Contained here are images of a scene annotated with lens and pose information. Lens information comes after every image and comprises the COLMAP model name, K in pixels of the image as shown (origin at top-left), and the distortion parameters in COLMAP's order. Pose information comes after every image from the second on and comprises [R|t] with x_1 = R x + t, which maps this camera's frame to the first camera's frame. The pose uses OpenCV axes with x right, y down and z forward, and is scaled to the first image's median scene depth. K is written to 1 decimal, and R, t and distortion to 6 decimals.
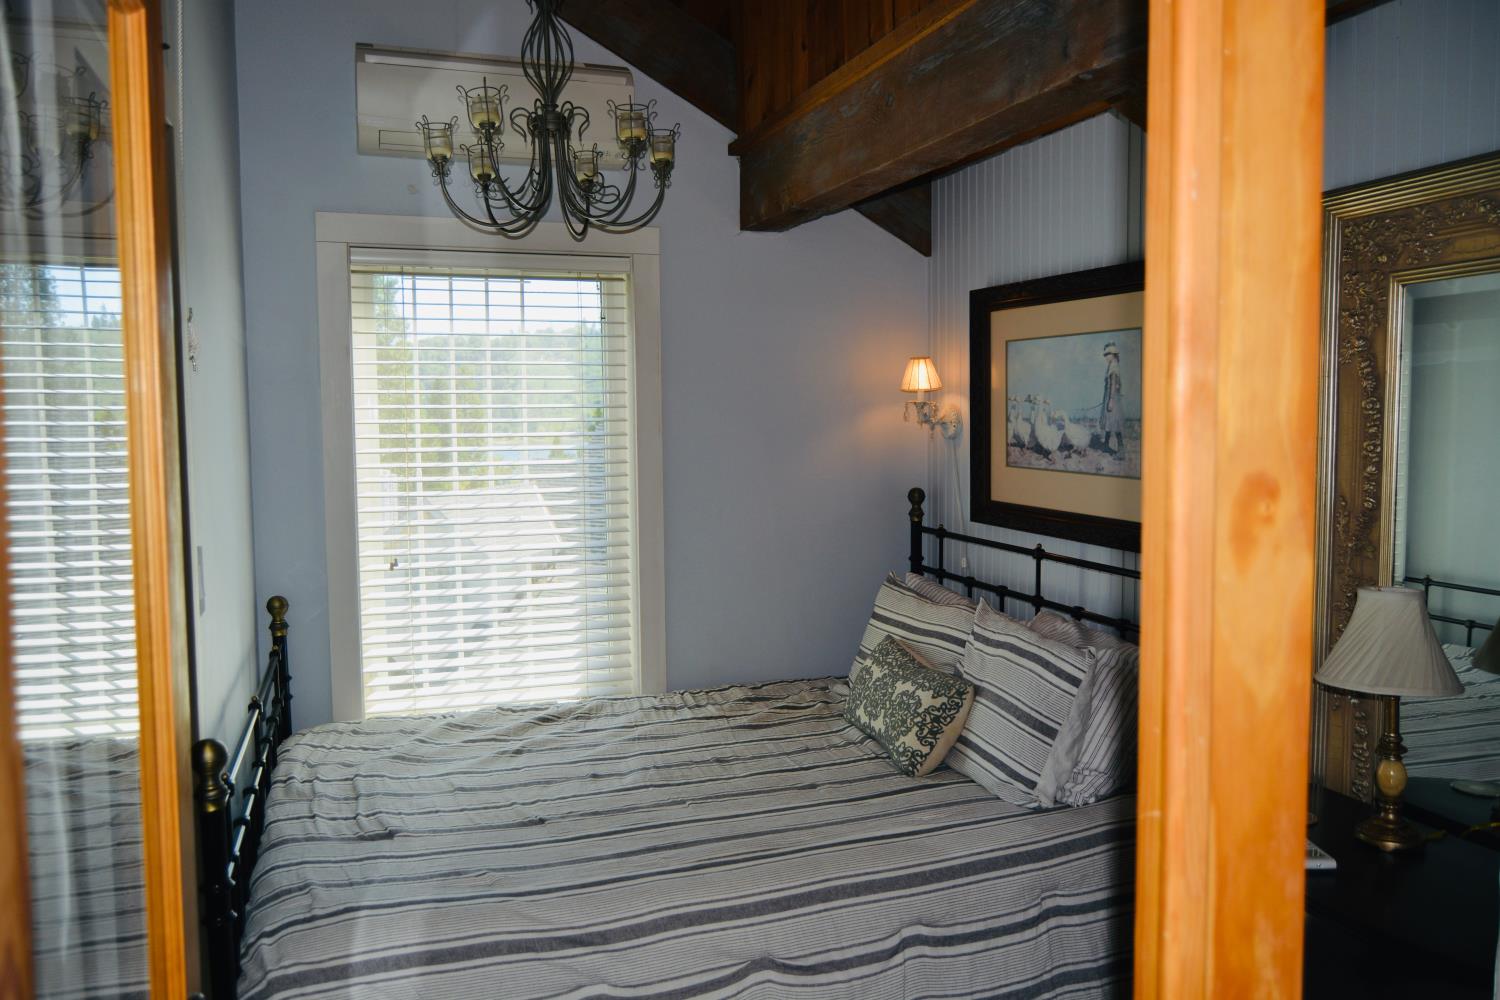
lens RADIAL K [[1168.2, 0, 750.5], [0, 1168.2, 498.9], [0, 0, 1]] dist [-0.023654, 0.019815]
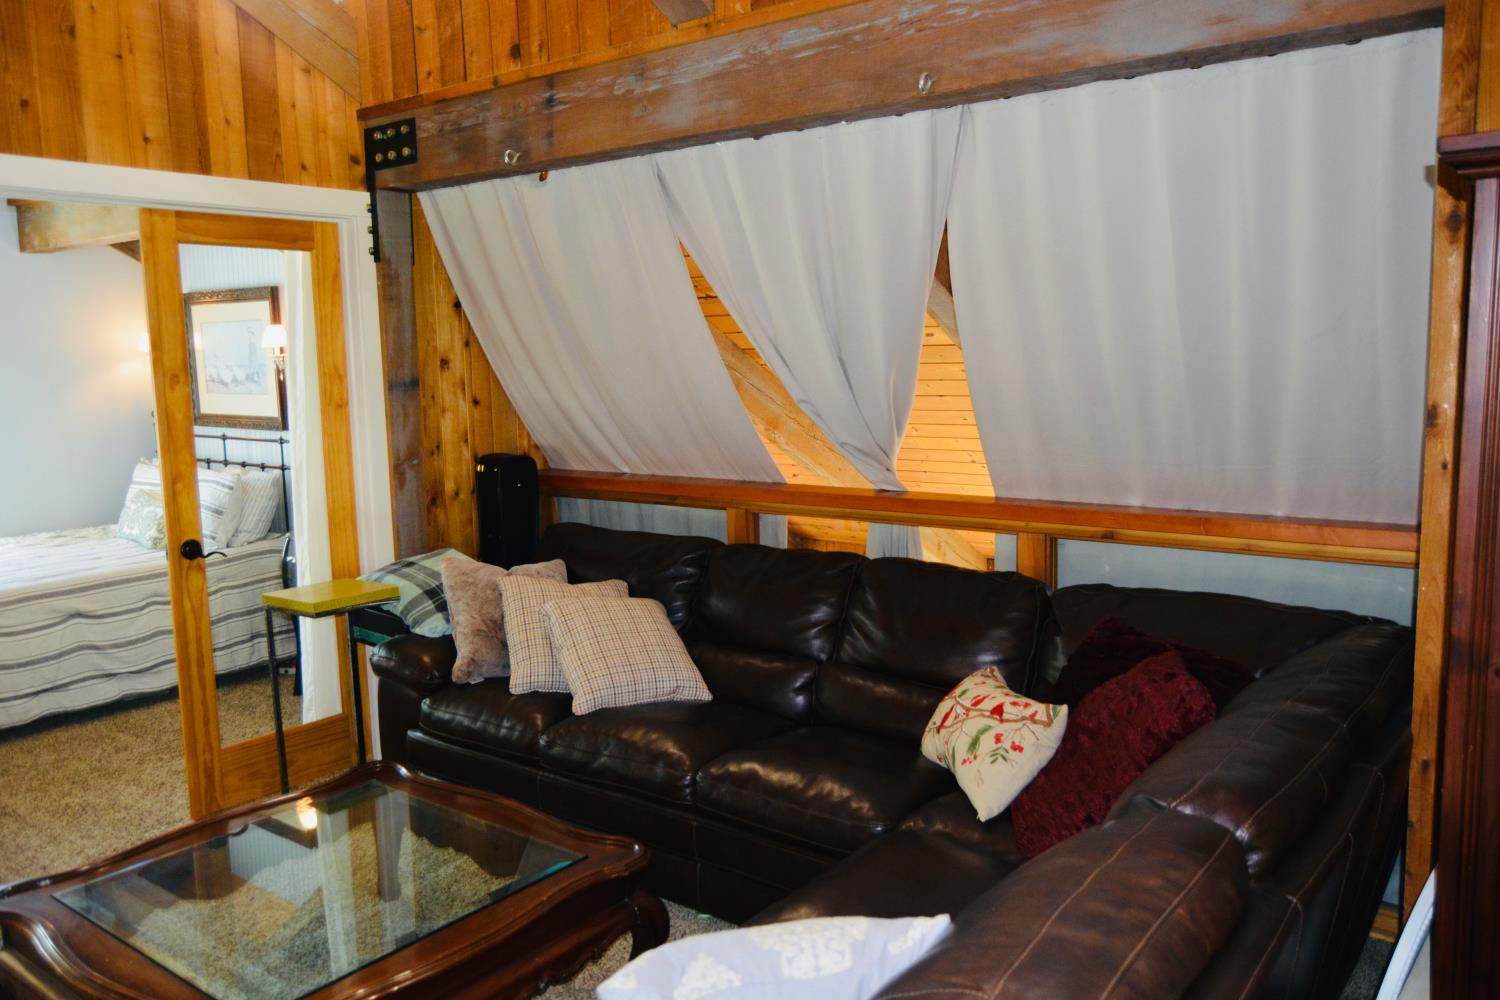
lens RADIAL K [[1168.2, 0, 749.2], [0, 1168.2, 498.6], [0, 0, 1]] dist [-0.023654, 0.019815]
pose [[0.843167, -0.078765, 0.531850, -0.045937], [0.056143, 0.996701, 0.058602, 0.083311], [-0.534712, -0.019552, 0.844808, -1.053723]]
